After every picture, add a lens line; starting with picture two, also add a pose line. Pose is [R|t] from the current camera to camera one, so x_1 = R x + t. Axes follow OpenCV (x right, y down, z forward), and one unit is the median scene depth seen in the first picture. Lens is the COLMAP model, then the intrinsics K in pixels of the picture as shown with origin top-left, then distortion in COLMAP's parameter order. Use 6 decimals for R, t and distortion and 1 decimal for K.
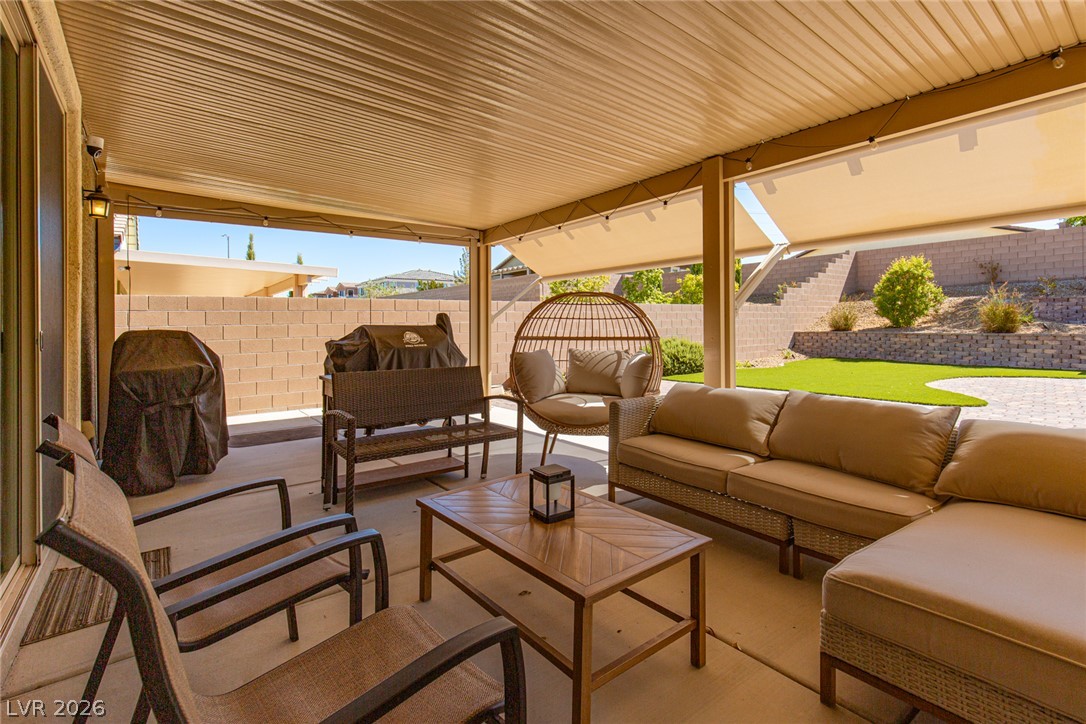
lens RADIAL K [[505.5, 0, 542.3], [0, 505.5, 322.5], [0, 0, 1]] dist [-0.000306, -0.000152]
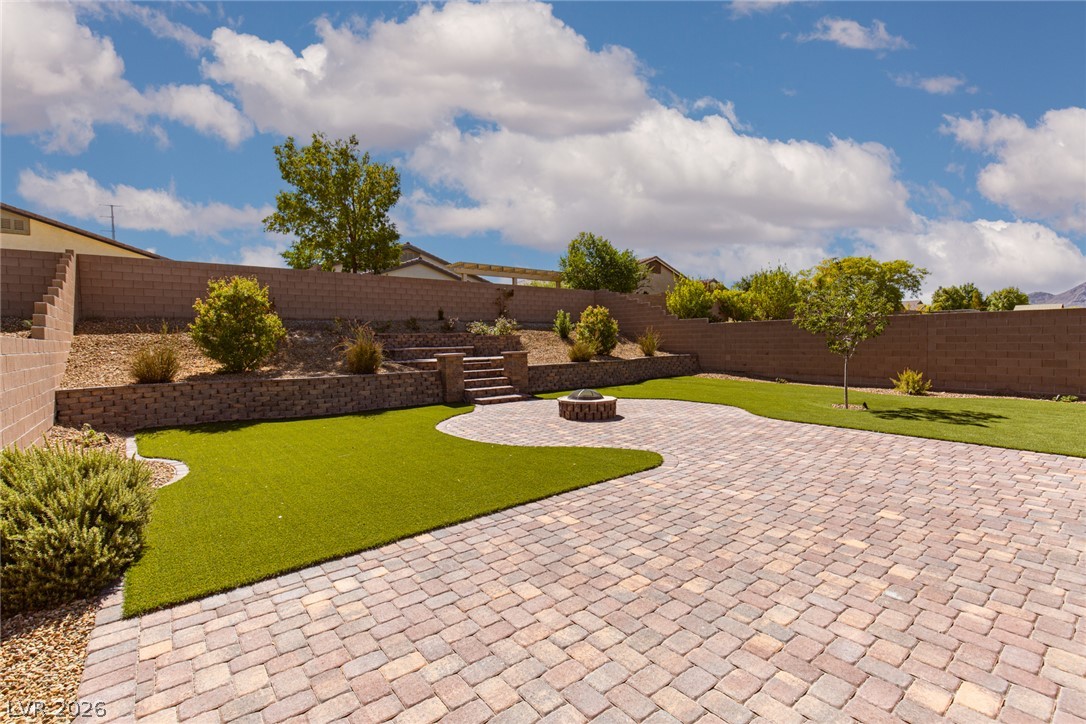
lens RADIAL K [[492.7, 0, 543.7], [0, 492.7, 366.5], [0, 0, 1]] dist [0.001709, -0.000307]
pose [[-0.030423, -0.039880, 0.998741, -0.026516], [0.016557, 0.999047, 0.040396, -0.021351], [-0.999400, 0.017765, -0.029734, 0.590005]]
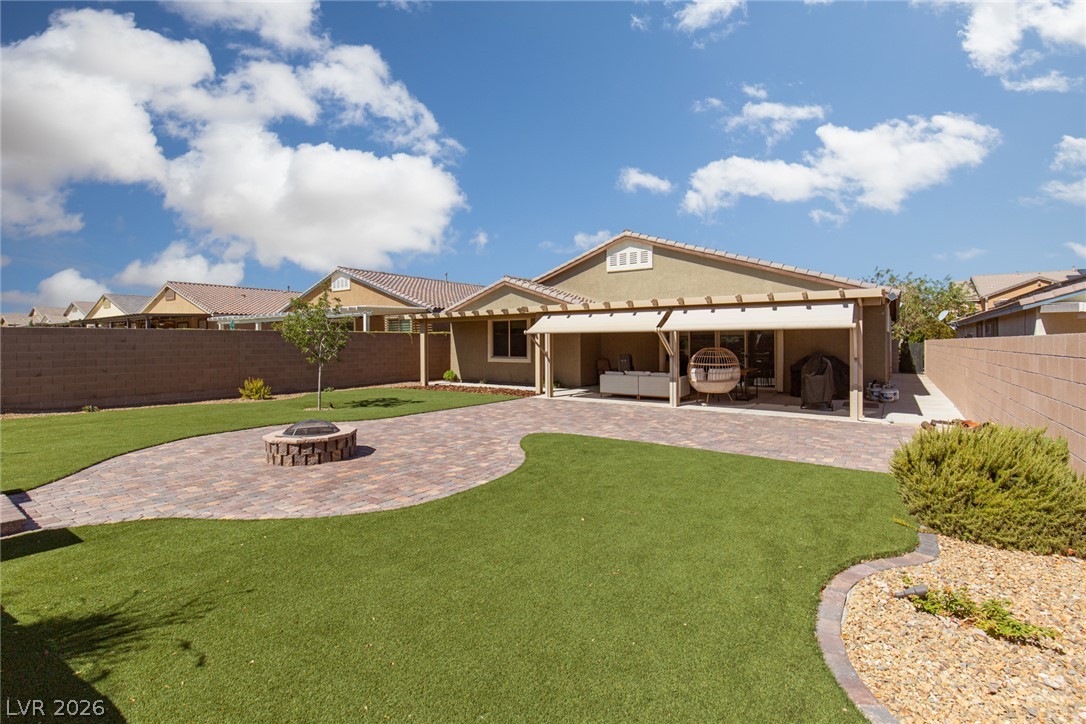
lens RADIAL K [[483.7, 0, 539.7], [0, 483.7, 371.2], [0, 0, 1]] dist [0.002541, 0.000236]
pose [[-0.956639, 0.037658, -0.288832, 0.565533], [0.019286, 0.997620, 0.066193, -0.038081], [0.290638, 0.057753, -0.955089, 1.013324]]
